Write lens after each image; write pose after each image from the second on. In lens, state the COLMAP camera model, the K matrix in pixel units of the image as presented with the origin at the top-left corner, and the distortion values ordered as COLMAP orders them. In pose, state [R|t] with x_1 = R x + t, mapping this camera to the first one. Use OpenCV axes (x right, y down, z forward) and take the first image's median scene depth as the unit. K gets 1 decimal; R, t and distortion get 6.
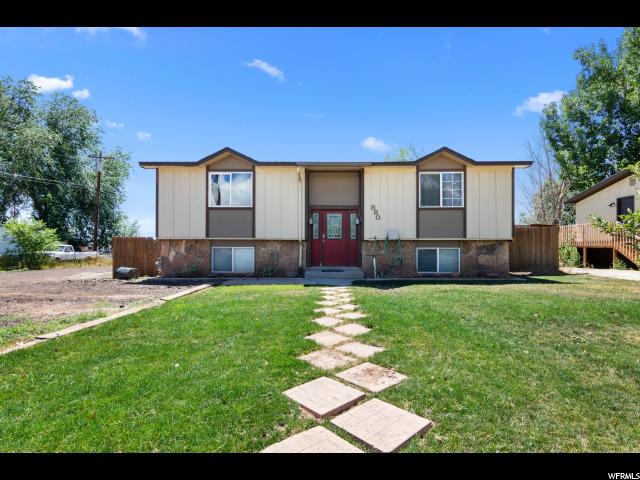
lens RADIAL K [[326.4, 0, 321.9], [0, 326.4, 244.5], [0, 0, 1]] dist [0.005460, -0.001401]
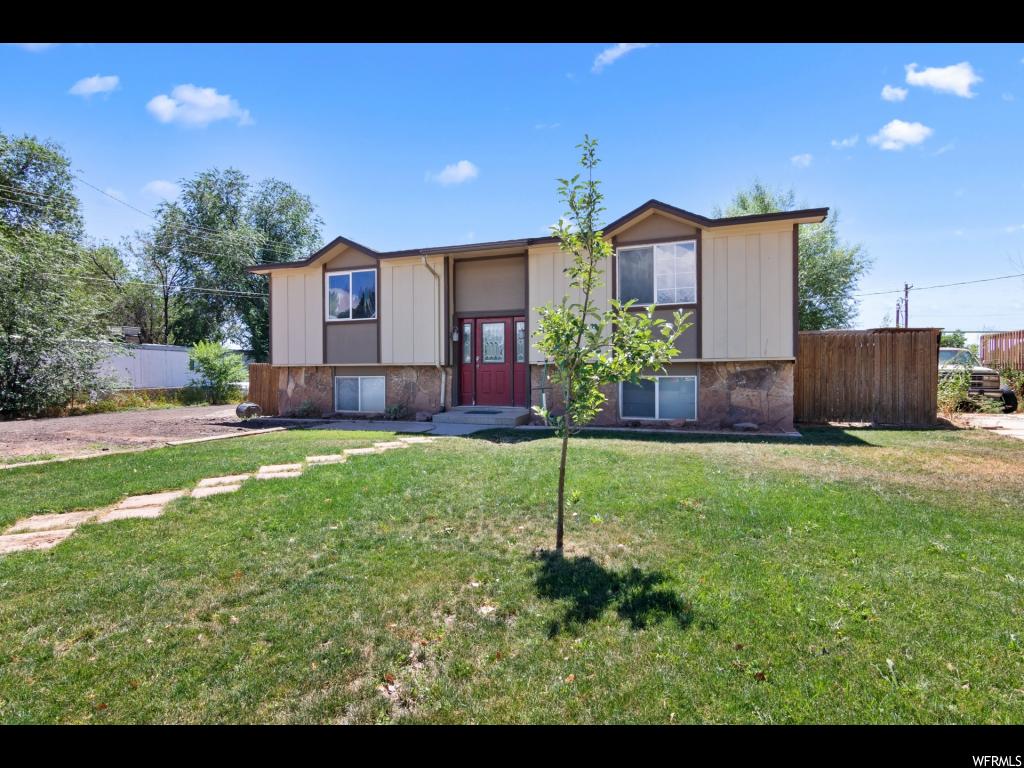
lens RADIAL K [[522.3, 0, 517.6], [0, 522.3, 377.7], [0, 0, 1]] dist [0.005460, -0.001401]
pose [[0.940825, -0.004282, -0.338865, 0.438203], [0.008724, 0.999895, 0.011587, 0.000363], [0.338779, -0.013858, 0.940764, 0.051362]]
